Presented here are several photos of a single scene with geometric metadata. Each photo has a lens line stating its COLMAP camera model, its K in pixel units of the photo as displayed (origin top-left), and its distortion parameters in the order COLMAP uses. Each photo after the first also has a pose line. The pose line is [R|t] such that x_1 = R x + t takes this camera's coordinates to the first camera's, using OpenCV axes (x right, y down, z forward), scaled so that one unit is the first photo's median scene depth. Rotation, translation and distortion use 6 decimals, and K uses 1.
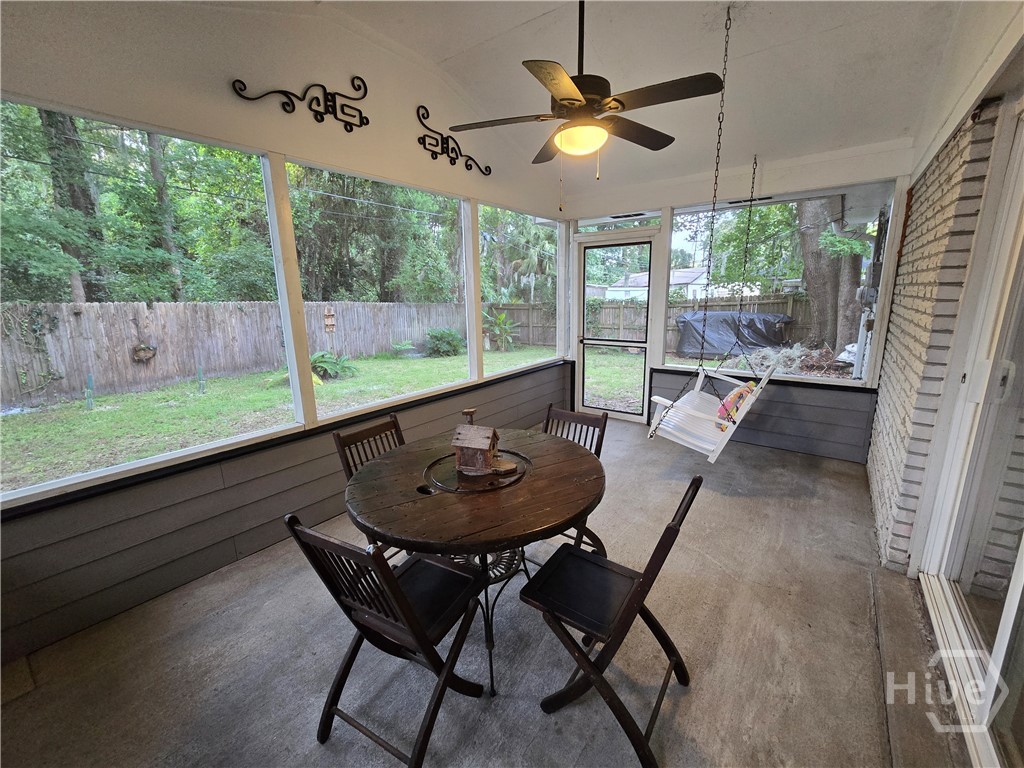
lens RADIAL K [[418.4, 0, 518.9], [0, 418.4, 382.6], [0, 0, 1]] dist [-0.001168, -0.000168]
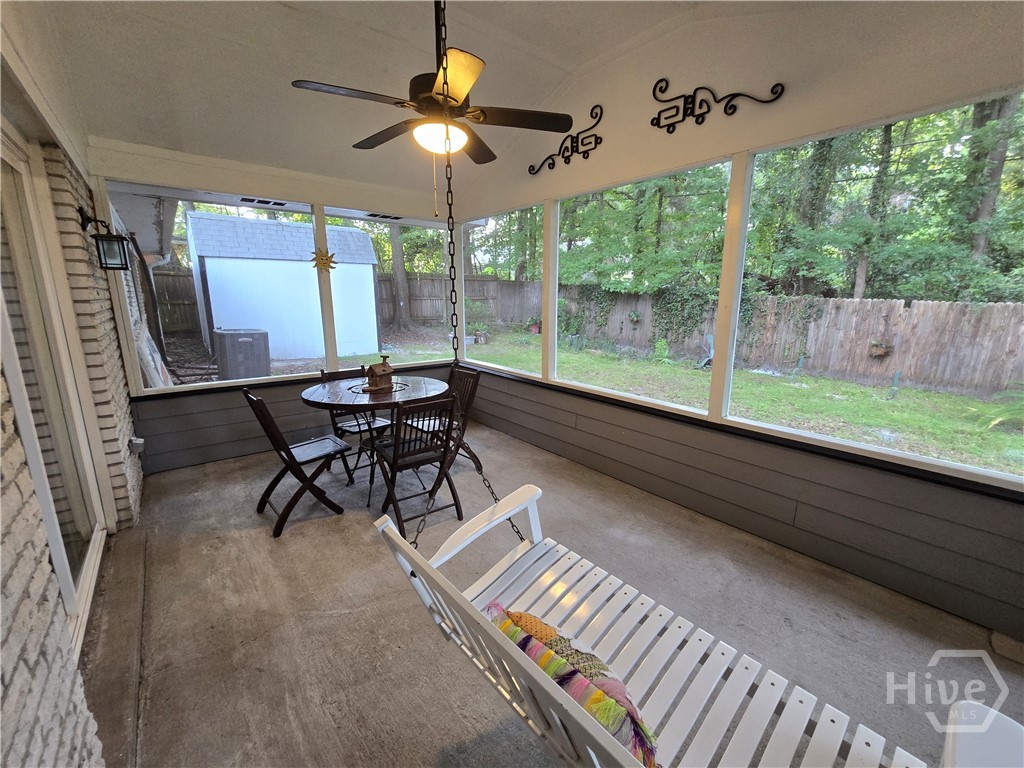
lens RADIAL K [[418.4, 0, 518.9], [0, 418.4, 382.6], [0, 0, 1]] dist [-0.001168, -0.000168]
pose [[-0.222409, 0.216227, -0.950673, 0.754400], [-0.209419, 0.941741, 0.263188, -0.213074], [0.952196, 0.257625, -0.164170, 0.951779]]
